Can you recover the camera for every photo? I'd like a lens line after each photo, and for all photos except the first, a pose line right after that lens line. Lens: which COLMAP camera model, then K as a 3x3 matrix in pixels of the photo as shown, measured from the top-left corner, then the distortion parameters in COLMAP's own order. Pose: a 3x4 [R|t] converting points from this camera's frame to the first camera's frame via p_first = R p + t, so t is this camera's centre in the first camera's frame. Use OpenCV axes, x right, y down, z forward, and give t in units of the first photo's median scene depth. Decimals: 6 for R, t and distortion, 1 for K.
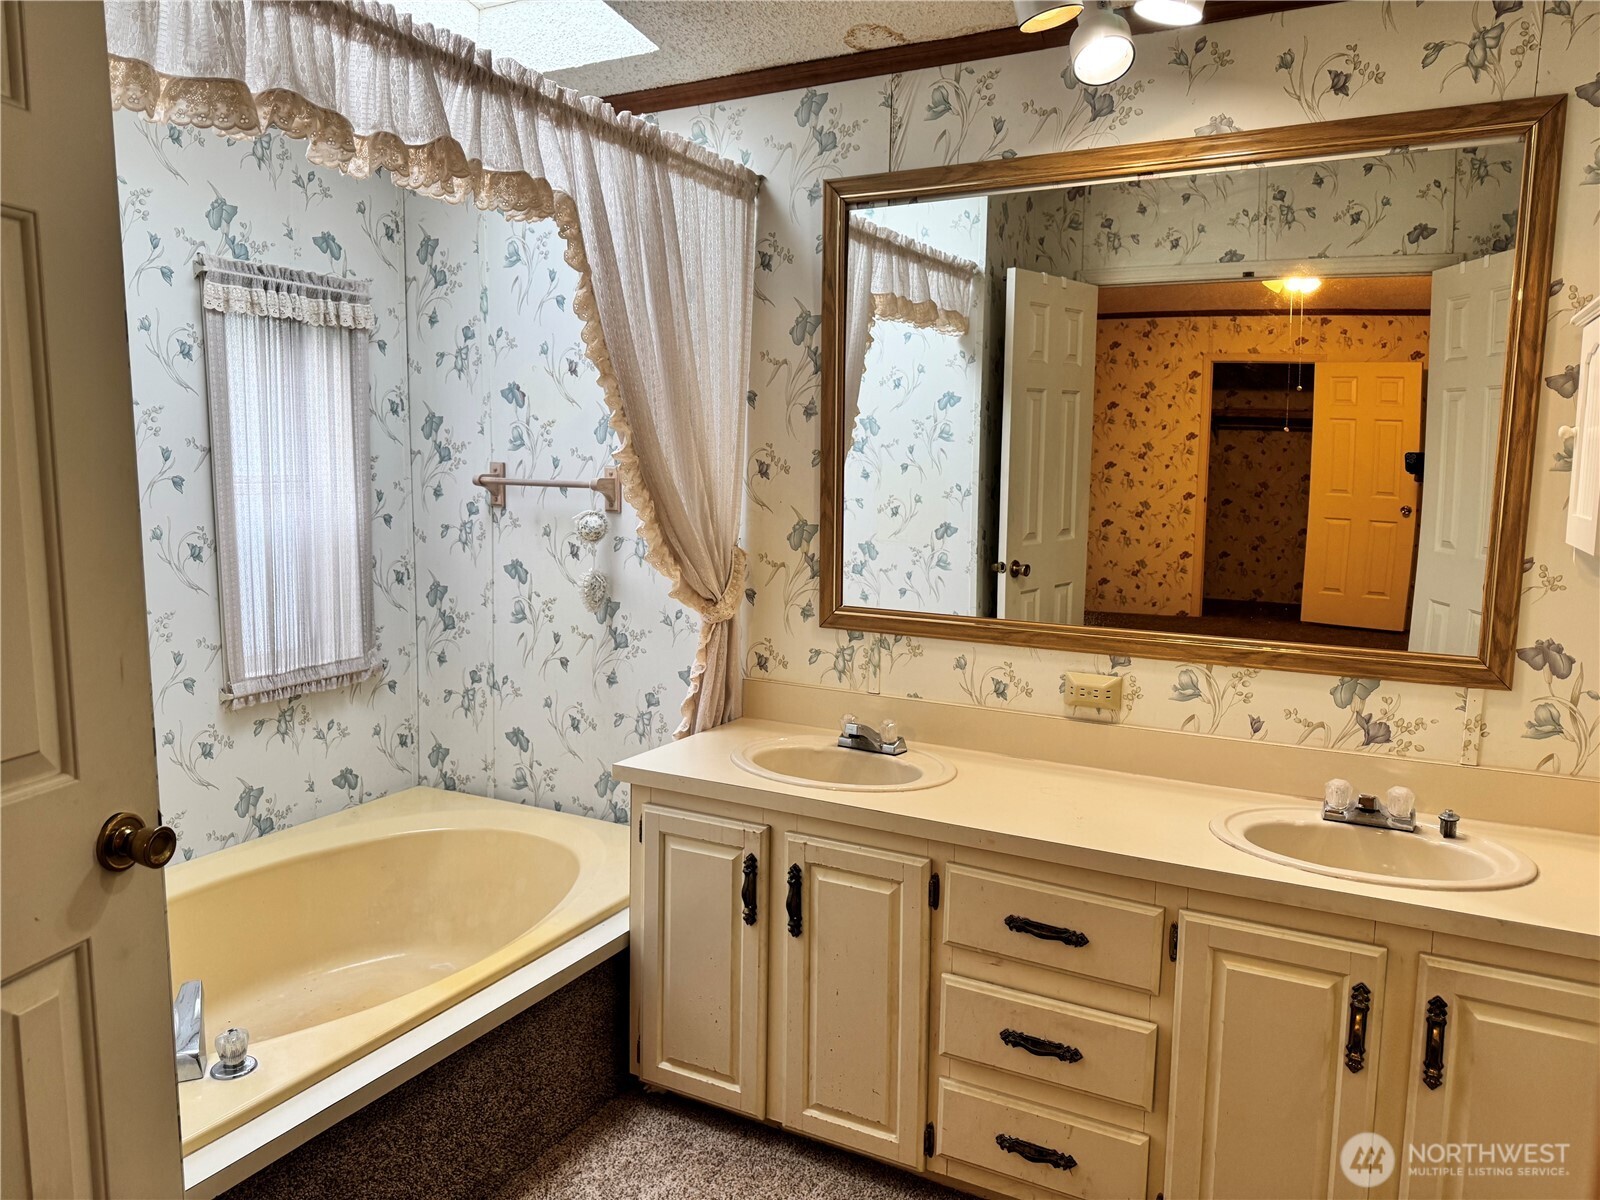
lens RADIAL K [[1117.6, 0, 786.4], [0, 1117.6, 605.8], [0, 0, 1]] dist [0.080891, -0.100593]
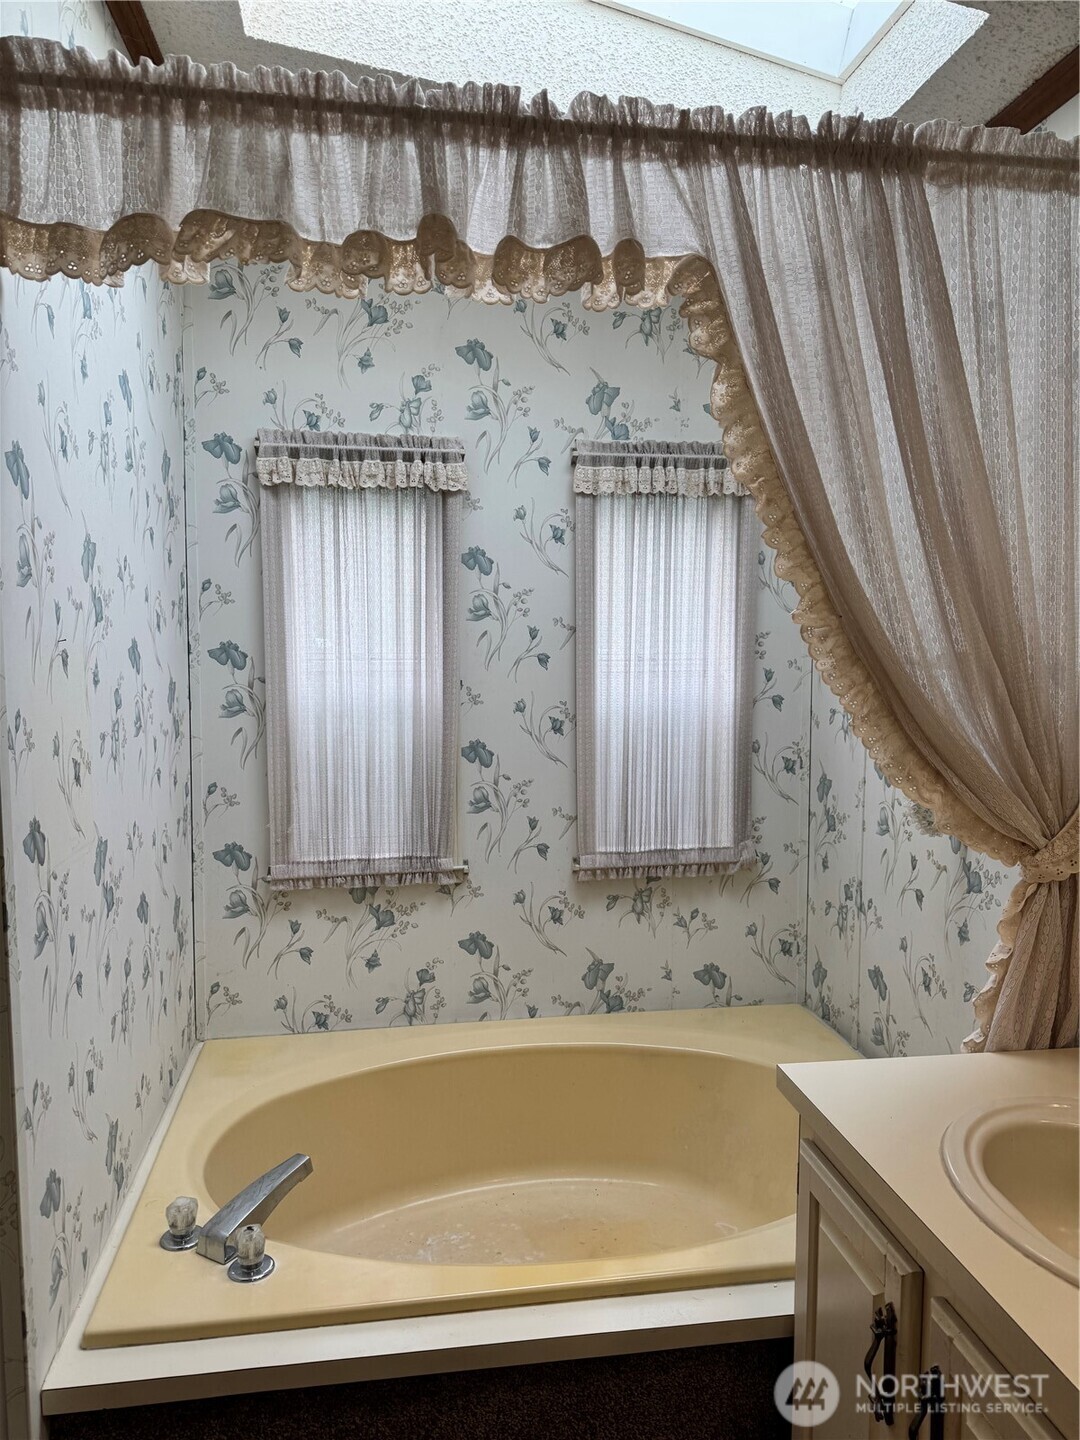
lens RADIAL K [[1005.9, 0, 543.8], [0, 1005.9, 719.7], [0, 0, 1]] dist [0.080891, -0.100593]
pose [[0.608146, 0.051460, -0.792156, 0.198423], [-0.096578, 0.995280, -0.009489, -0.040043], [0.787929, 0.082276, 0.610245, 0.399283]]
